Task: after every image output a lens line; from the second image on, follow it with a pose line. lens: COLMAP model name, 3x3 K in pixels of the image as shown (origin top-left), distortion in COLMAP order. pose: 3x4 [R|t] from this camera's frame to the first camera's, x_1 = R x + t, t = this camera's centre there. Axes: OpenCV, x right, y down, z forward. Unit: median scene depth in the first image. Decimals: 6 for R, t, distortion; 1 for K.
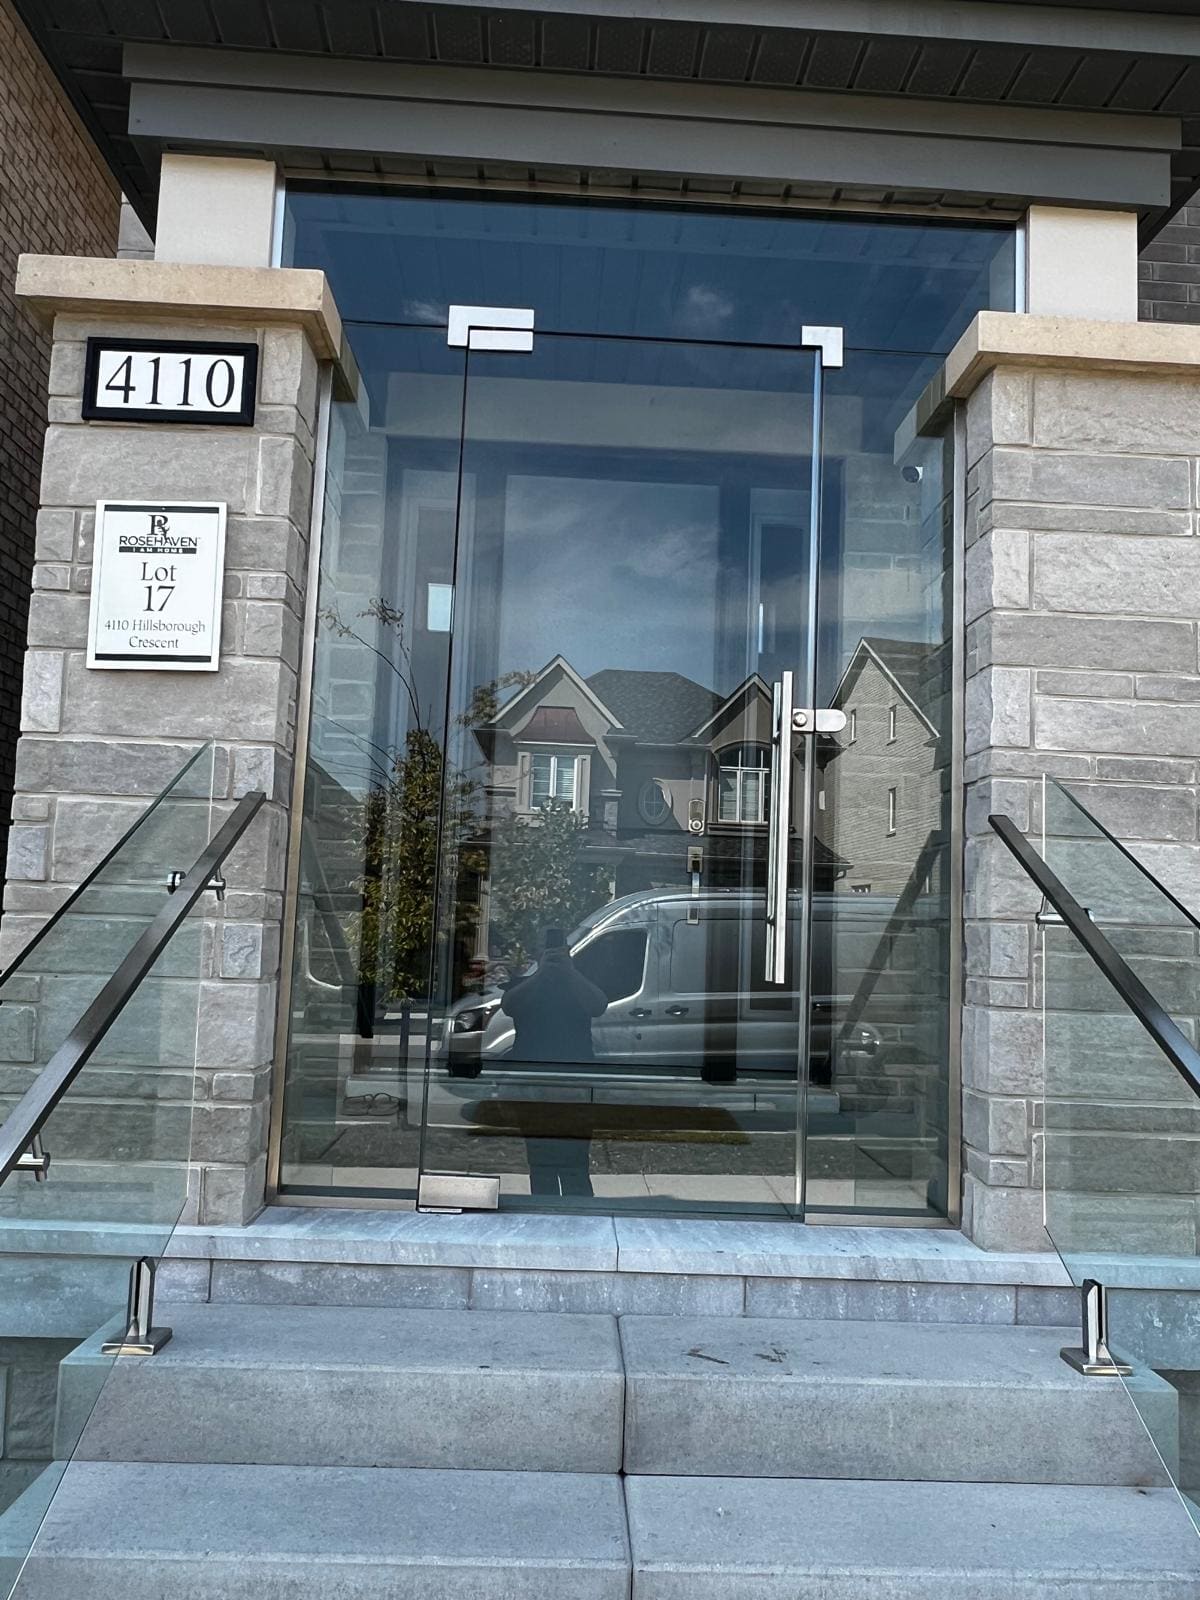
lens RADIAL K [[1198.5, 0, 600.9], [0, 1198.5, 804.9], [0, 0, 1]] dist [-0.004659, -0.010296]
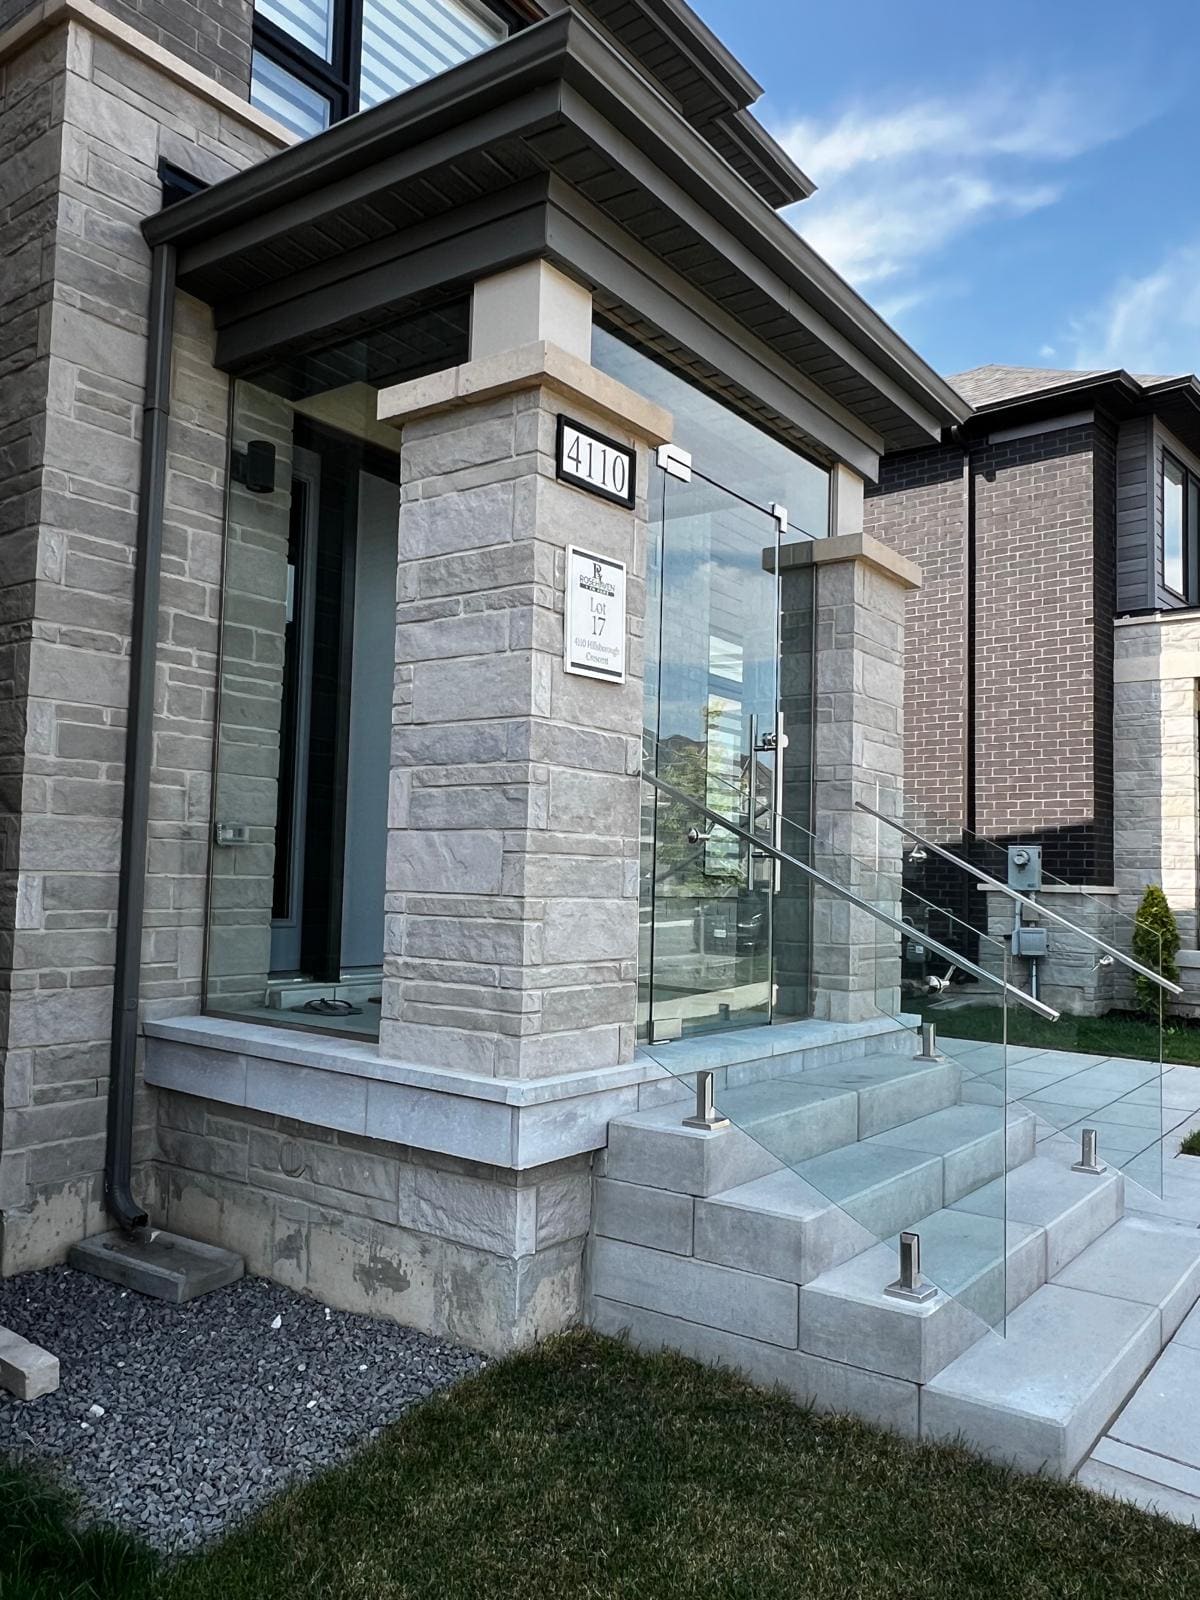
lens RADIAL K [[1198.5, 0, 601.6], [0, 1198.5, 797.7], [0, 0, 1]] dist [-0.004659, -0.010296]
pose [[0.623941, 0.033922, 0.780735, -1.431146], [-0.085043, 0.996071, 0.024686, -0.009803], [-0.776831, -0.081799, 0.624374, 0.116746]]
